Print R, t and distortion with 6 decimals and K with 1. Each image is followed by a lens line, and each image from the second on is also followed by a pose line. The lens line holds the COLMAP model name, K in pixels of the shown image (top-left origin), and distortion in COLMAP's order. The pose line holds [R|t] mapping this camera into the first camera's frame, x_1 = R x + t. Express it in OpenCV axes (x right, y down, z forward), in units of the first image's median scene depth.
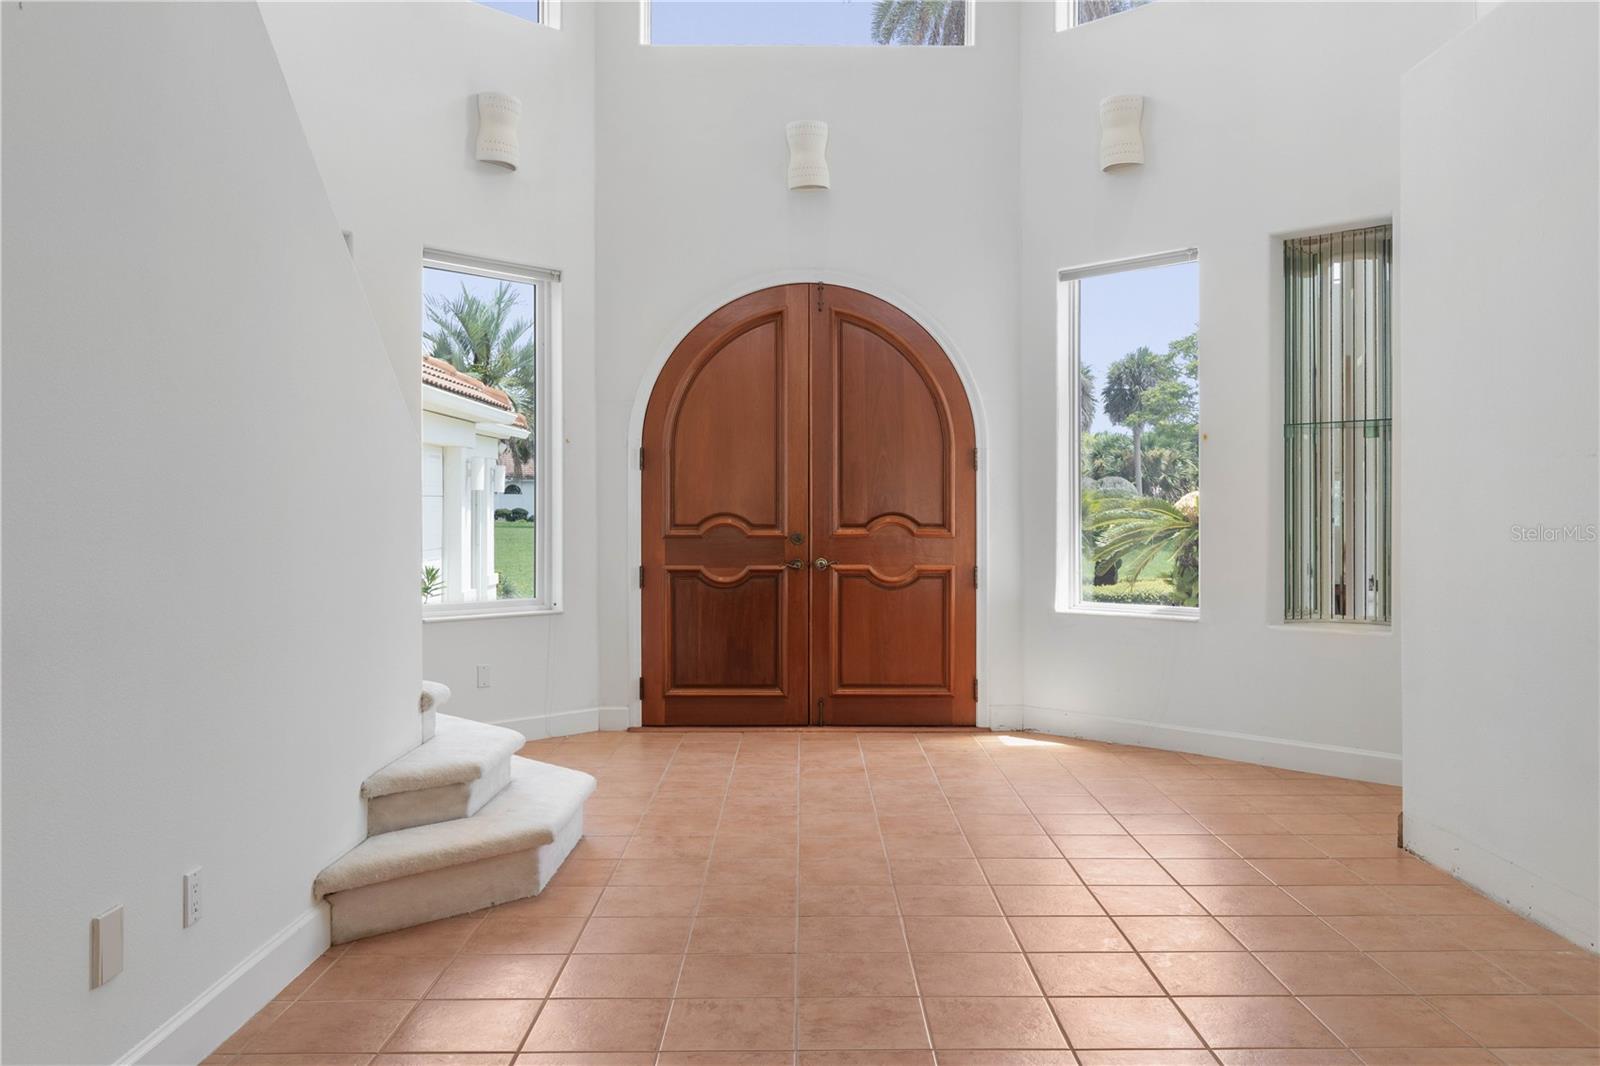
lens RADIAL K [[1251.9, 0, 802.8], [0, 1251.9, 528.3], [0, 0, 1]] dist [-0.002070, 0.001144]
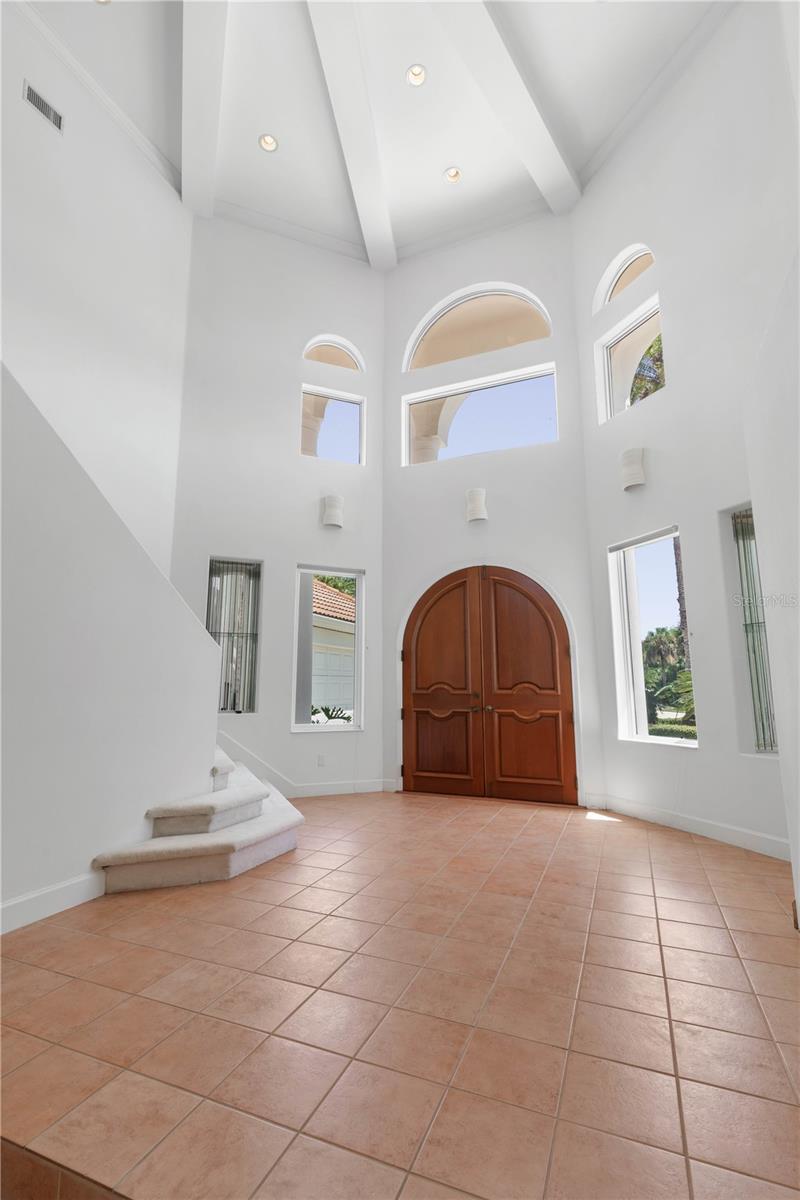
lens RADIAL K [[546.9, 0, 395.5], [0, 546.9, 598.9], [0, 0, 1]] dist [-0.001506, -0.000518]
pose [[0.916782, -0.063018, -0.394385, 0.224937], [-0.005512, 0.985383, -0.170264, 0.006061], [0.399350, 0.158269, 0.903034, 0.163959]]
